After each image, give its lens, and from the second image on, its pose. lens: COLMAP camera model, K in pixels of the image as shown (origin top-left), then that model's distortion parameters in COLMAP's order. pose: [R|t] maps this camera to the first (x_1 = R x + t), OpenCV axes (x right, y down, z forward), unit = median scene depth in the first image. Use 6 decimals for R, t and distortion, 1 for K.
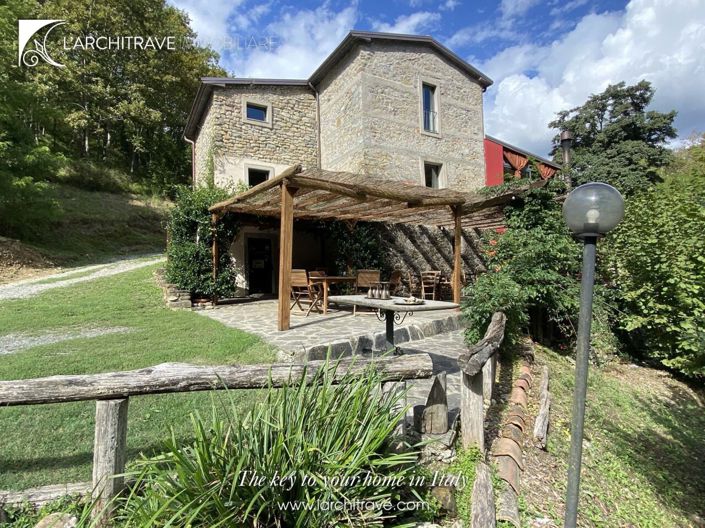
lens RADIAL K [[356.3, 0, 352.5], [0, 356.3, 264.0], [0, 0, 1]] dist [0.004619, -0.000666]
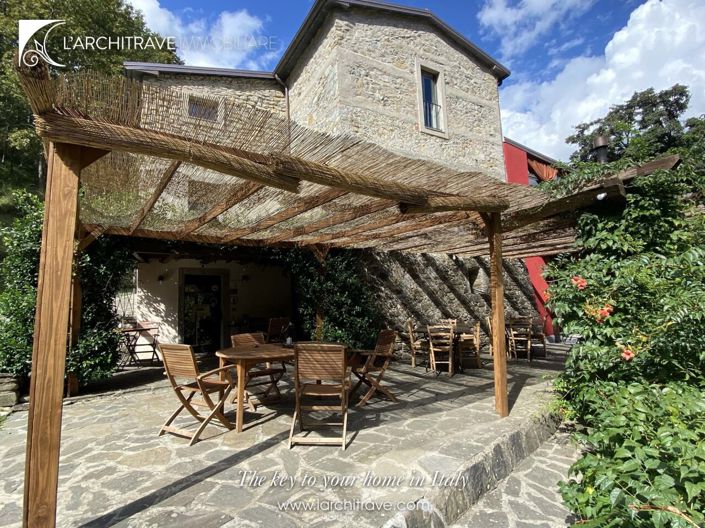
lens RADIAL K [[356.3, 0, 352.5], [0, 356.3, 264.0], [0, 0, 1]] dist [0.004619, -0.000666]
pose [[0.999859, -0.014599, -0.008285, 0.050912], [0.013791, 0.995811, -0.090394, -0.024937], [0.009570, 0.090267, 0.995872, 0.280226]]
